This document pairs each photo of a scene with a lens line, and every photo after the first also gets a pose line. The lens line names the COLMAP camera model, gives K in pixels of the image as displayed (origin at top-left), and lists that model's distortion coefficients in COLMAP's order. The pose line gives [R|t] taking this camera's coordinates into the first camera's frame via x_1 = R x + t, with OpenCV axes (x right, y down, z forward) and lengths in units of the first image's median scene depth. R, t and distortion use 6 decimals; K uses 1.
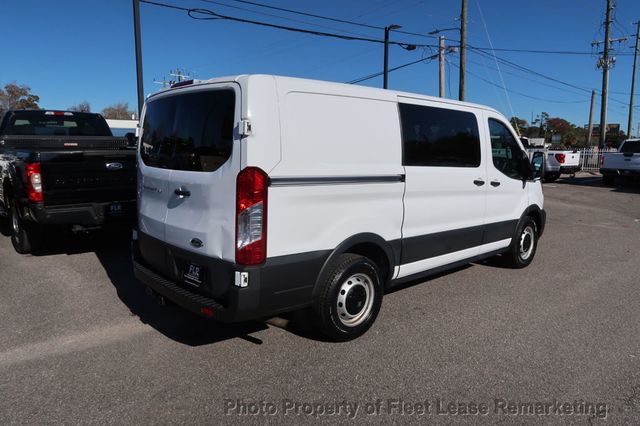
lens RADIAL K [[441.7, 0, 317.7], [0, 441.7, 209.3], [0, 0, 1]] dist [-0.022552, 0.004904]
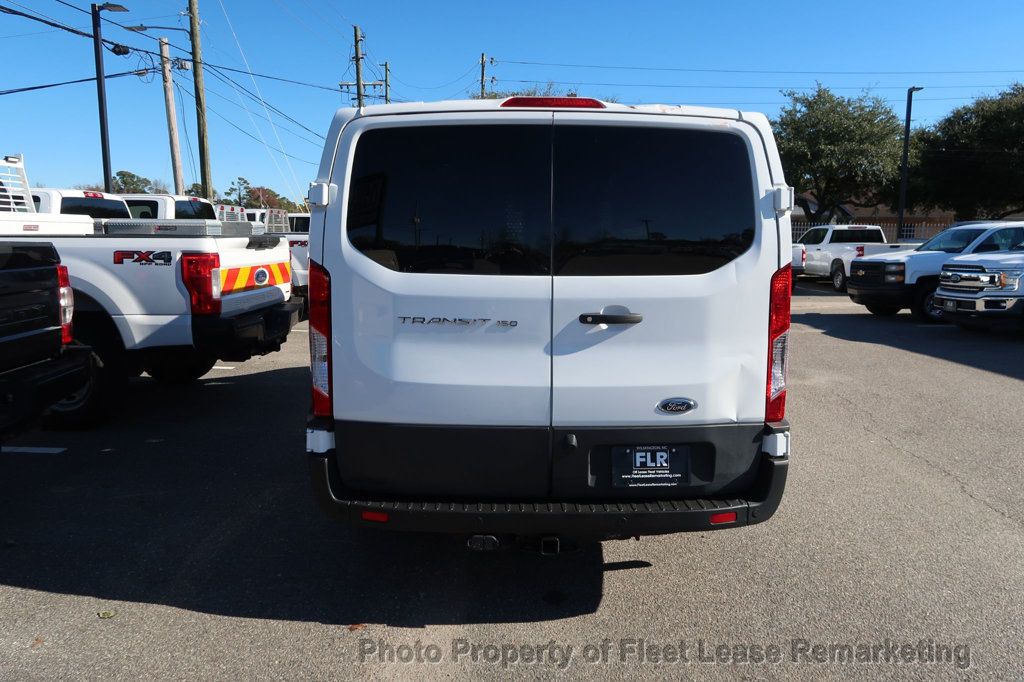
lens RADIAL K [[706.7, 0, 508.4], [0, 706.7, 335.0], [0, 0, 1]] dist [-0.022552, 0.004904]
pose [[0.673257, -0.112341, 0.730825, -0.121107], [0.108190, 0.992720, 0.052932, -0.009207], [-0.731451, 0.043431, 0.680510, 0.064511]]
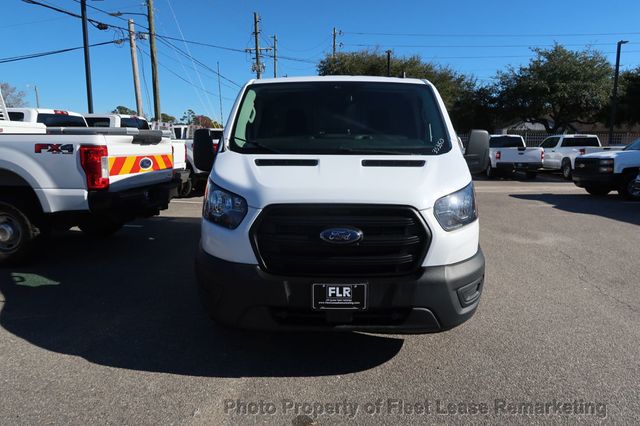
lens RADIAL K [[441.7, 0, 317.7], [0, 441.7, 209.3], [0, 0, 1]] dist [-0.022552, 0.004904]
pose [[0.731028, -0.108703, 0.673633, -0.088212], [0.102492, 0.993521, 0.049098, -0.005072], [-0.674606, 0.033150, 0.737433, 0.072017]]
